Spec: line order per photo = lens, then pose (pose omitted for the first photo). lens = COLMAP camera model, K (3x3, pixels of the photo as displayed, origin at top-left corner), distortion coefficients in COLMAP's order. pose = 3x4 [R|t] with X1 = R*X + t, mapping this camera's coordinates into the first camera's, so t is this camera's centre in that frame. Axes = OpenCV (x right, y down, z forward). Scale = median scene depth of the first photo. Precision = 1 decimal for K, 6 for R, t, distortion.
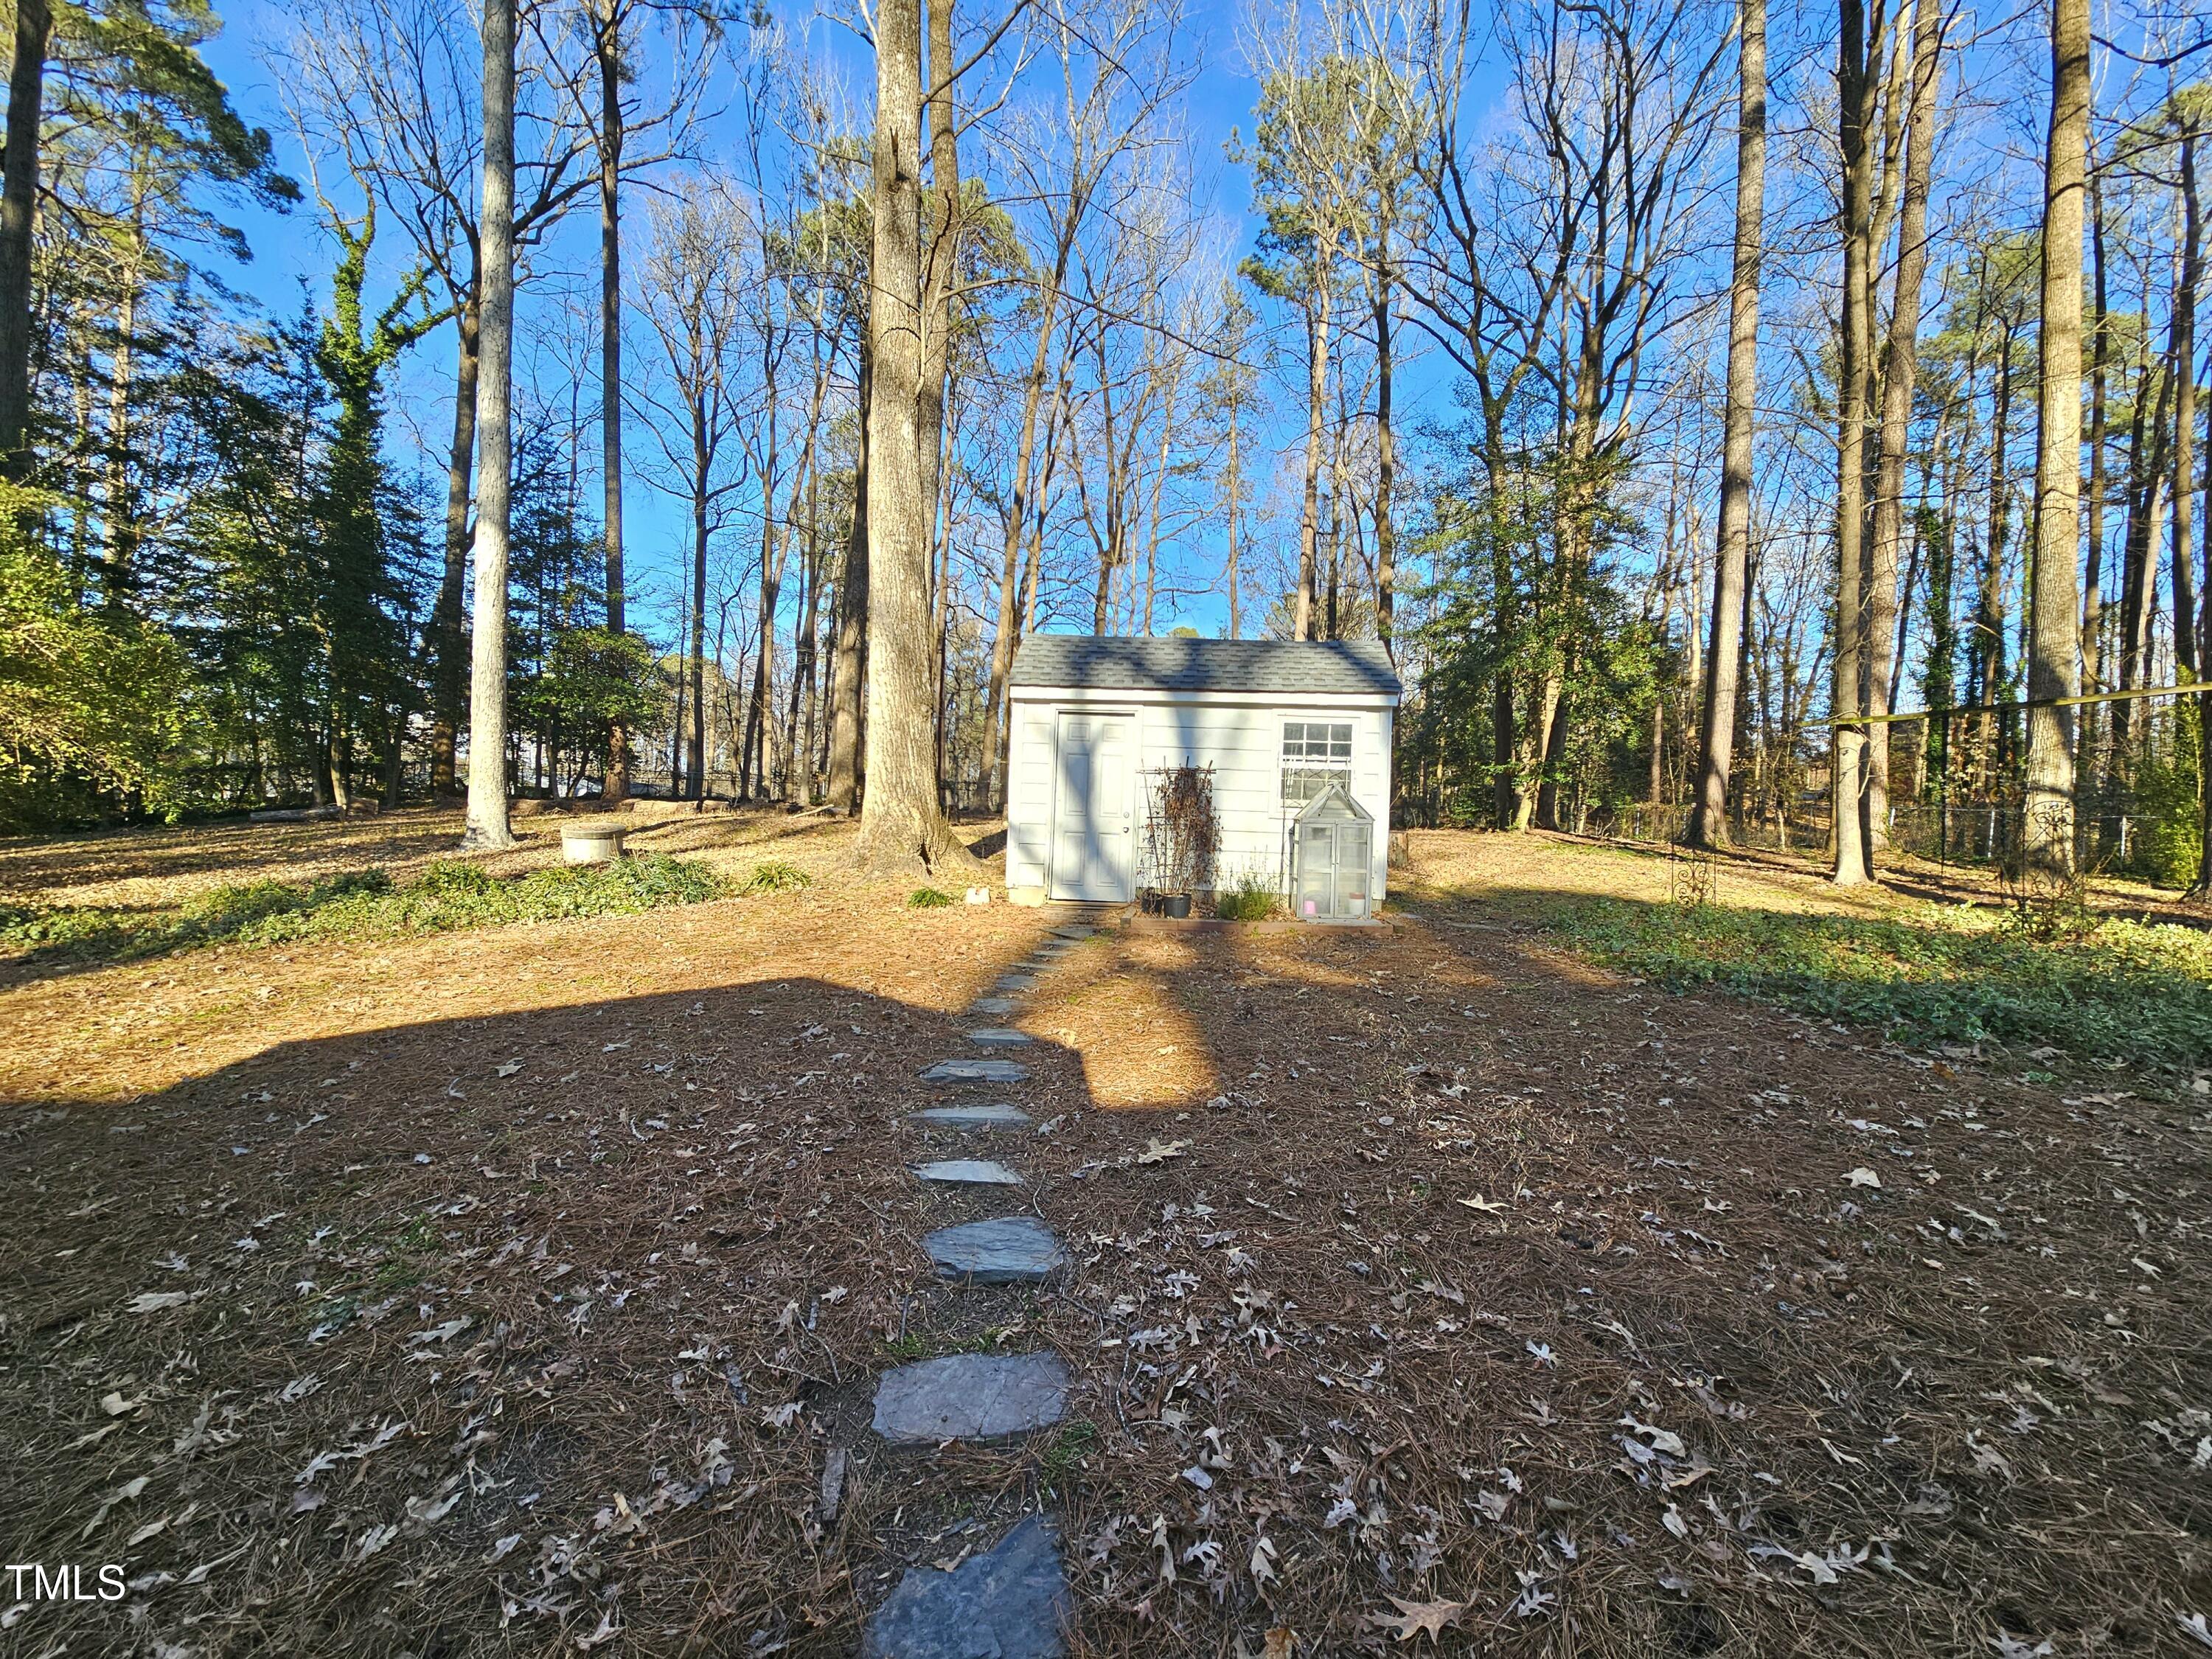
lens RADIAL K [[903.0, 0, 1107.8], [0, 903.0, 837.5], [0, 0, 1]] dist [-0.000221, 0.000400]
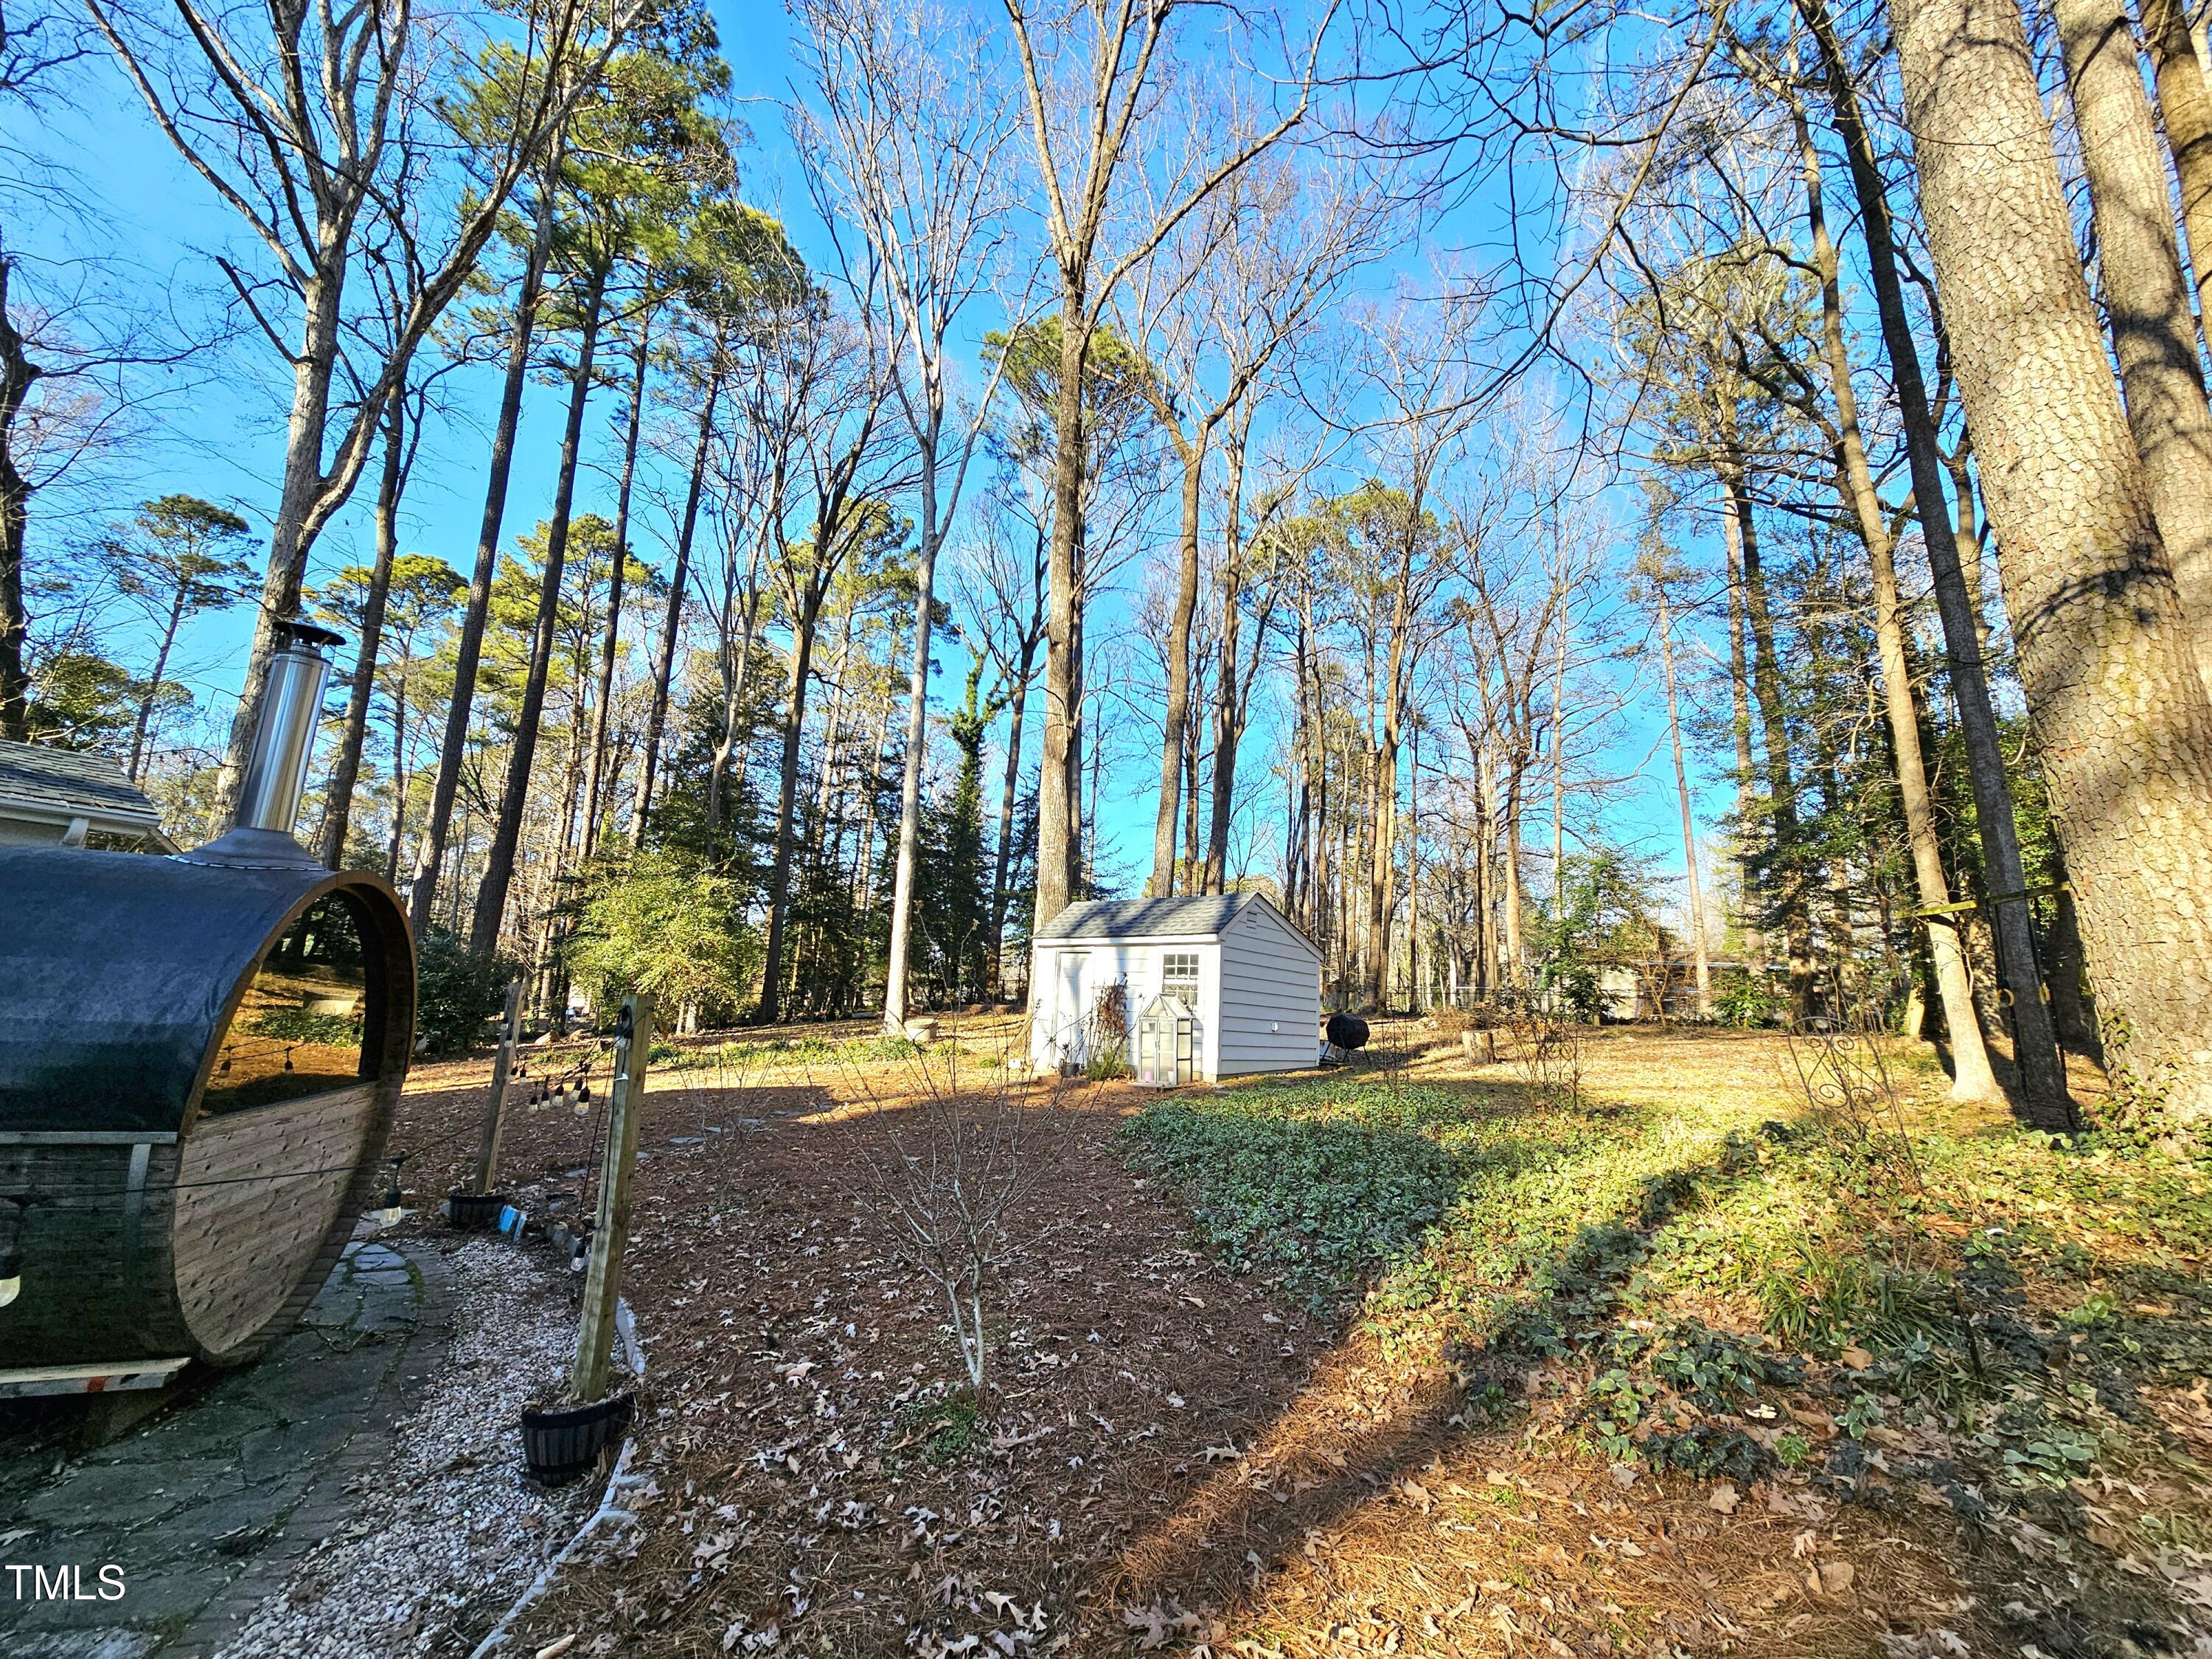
lens RADIAL K [[903.0, 0, 1111.5], [0, 903.0, 834.5], [0, 0, 1]] dist [-0.000221, 0.000400]
pose [[0.812521, -0.114687, -0.571539, 0.370139], [-0.017185, 0.975317, -0.220141, 0.005662], [0.582679, 0.188691, 0.790494, -0.117389]]
